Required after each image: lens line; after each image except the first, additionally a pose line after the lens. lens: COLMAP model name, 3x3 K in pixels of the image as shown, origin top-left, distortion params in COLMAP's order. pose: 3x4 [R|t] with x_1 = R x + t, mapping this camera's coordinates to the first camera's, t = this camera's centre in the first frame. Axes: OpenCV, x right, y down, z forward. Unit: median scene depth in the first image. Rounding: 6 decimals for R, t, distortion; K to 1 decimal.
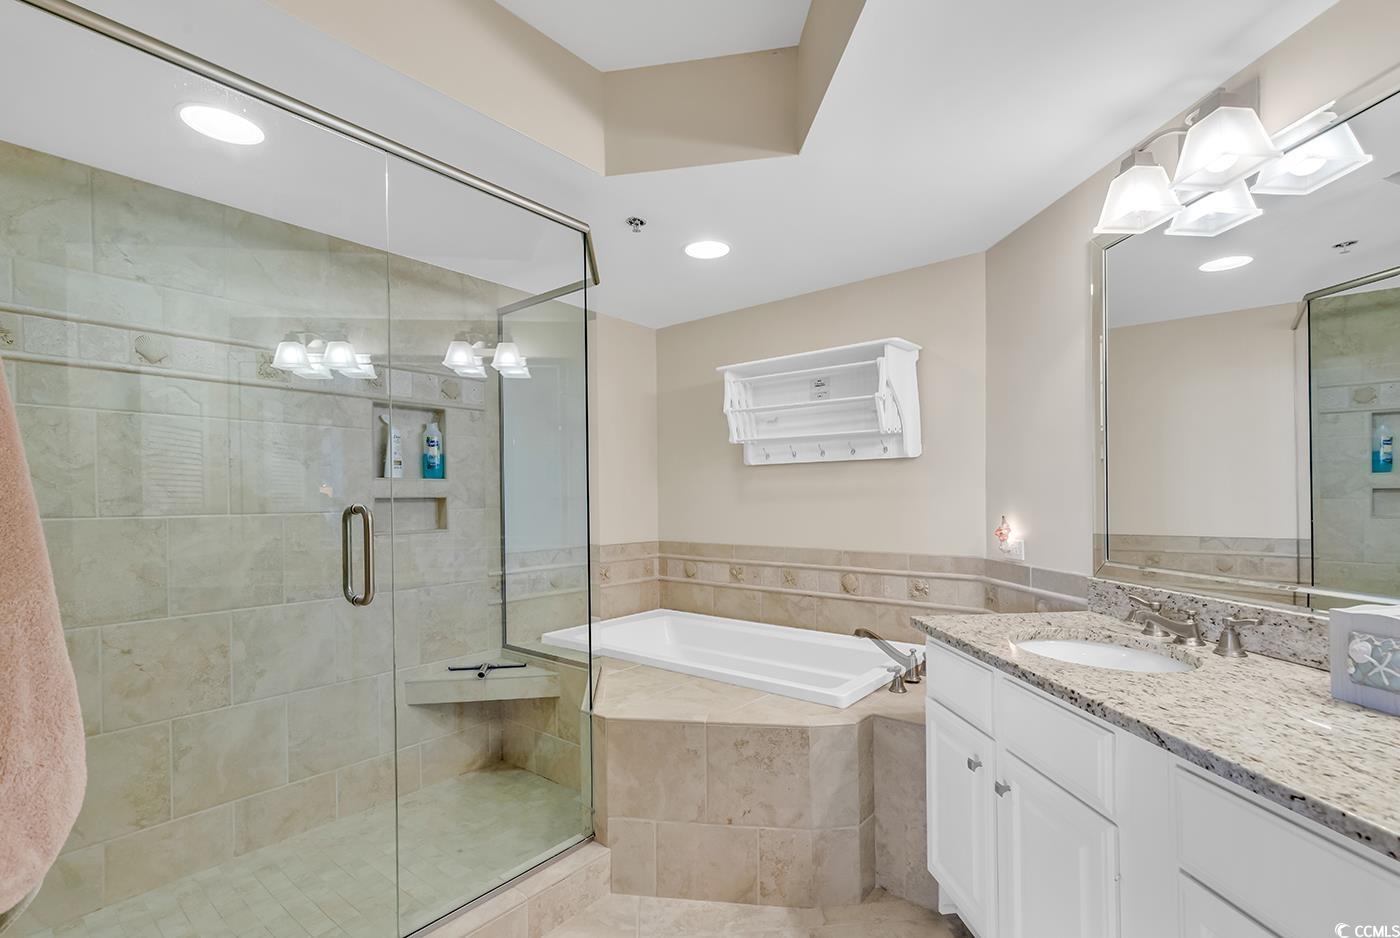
lens RADIAL K [[643.2, 0, 686.9], [0, 643.2, 495.2], [0, 0, 1]] dist [0.006696, -0.001400]
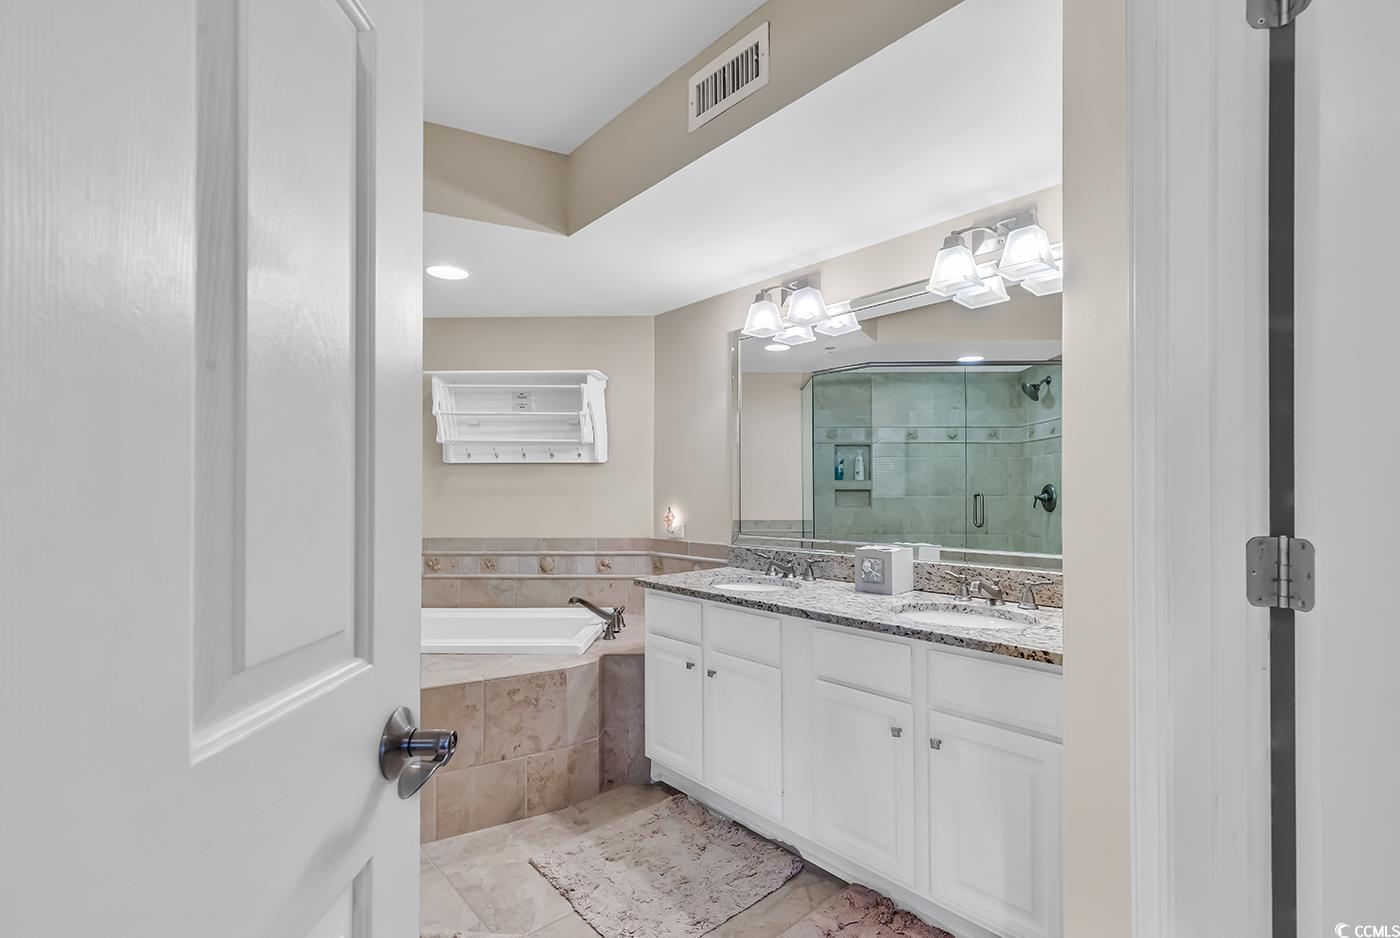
lens RADIAL K [[643.2, 0, 697.0], [0, 643.2, 478.4], [0, 0, 1]] dist [0.006696, -0.001400]
pose [[0.800880, 0.018666, 0.598534, -0.374893], [-0.007716, 0.999753, -0.020854, -0.002577], [-0.598775, 0.012083, 0.800826, -0.205974]]
